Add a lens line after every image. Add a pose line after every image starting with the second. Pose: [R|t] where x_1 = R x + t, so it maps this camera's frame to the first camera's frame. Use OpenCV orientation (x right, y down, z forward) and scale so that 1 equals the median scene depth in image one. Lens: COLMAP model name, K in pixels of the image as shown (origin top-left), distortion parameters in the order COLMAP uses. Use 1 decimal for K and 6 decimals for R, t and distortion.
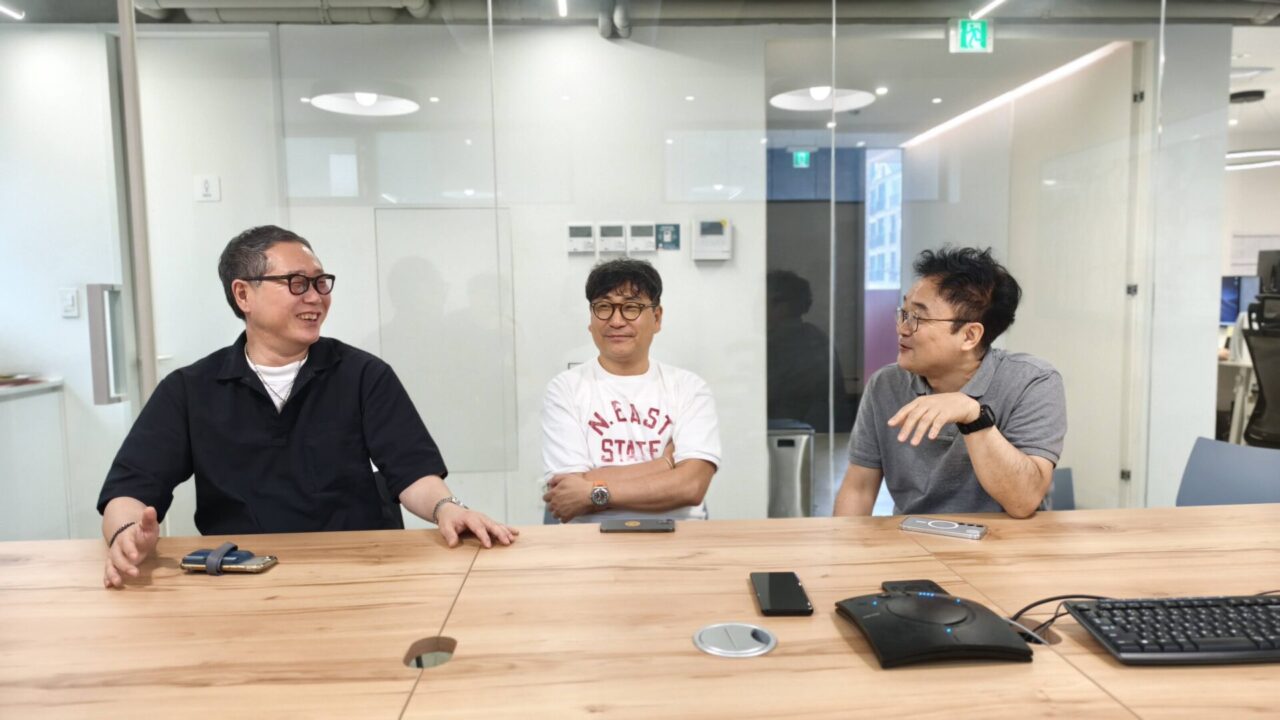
lens RADIAL K [[864.7, 0, 607.9], [0, 864.7, 353.4], [0, 0, 1]] dist [0.007247, -0.011927]
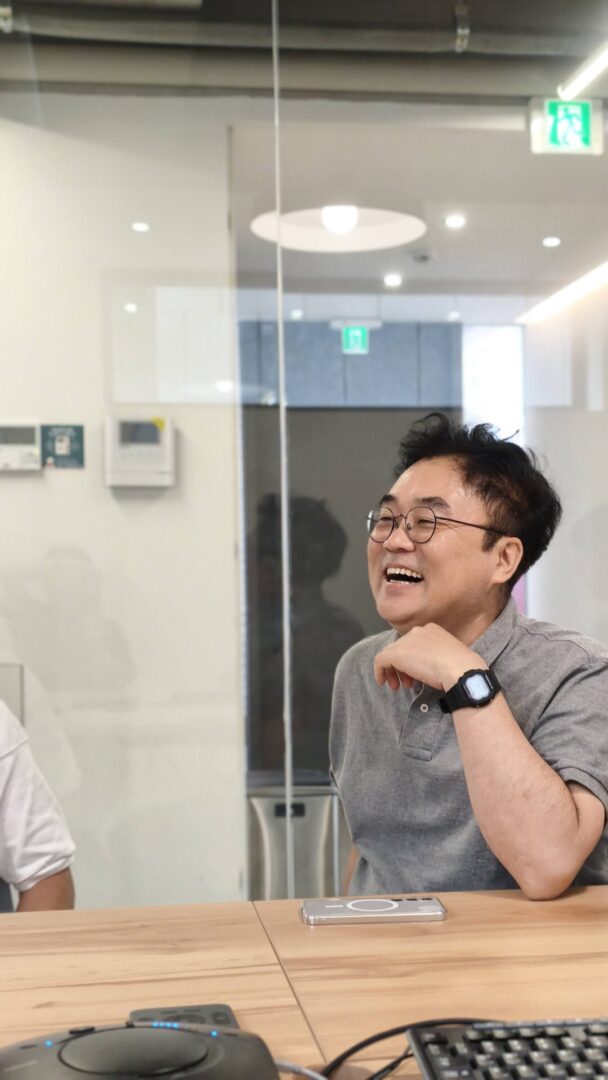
lens RADIAL K [[1431.5, 0, 301.0], [0, 1431.5, 540.3], [0, 0, 1]] dist [0.017152, 0.000000]
pose [[0.996223, 0.003267, 0.086772, 0.264295], [0.006128, 0.994155, -0.107792, 0.058487], [-0.086617, 0.107916, 0.990380, 0.079725]]
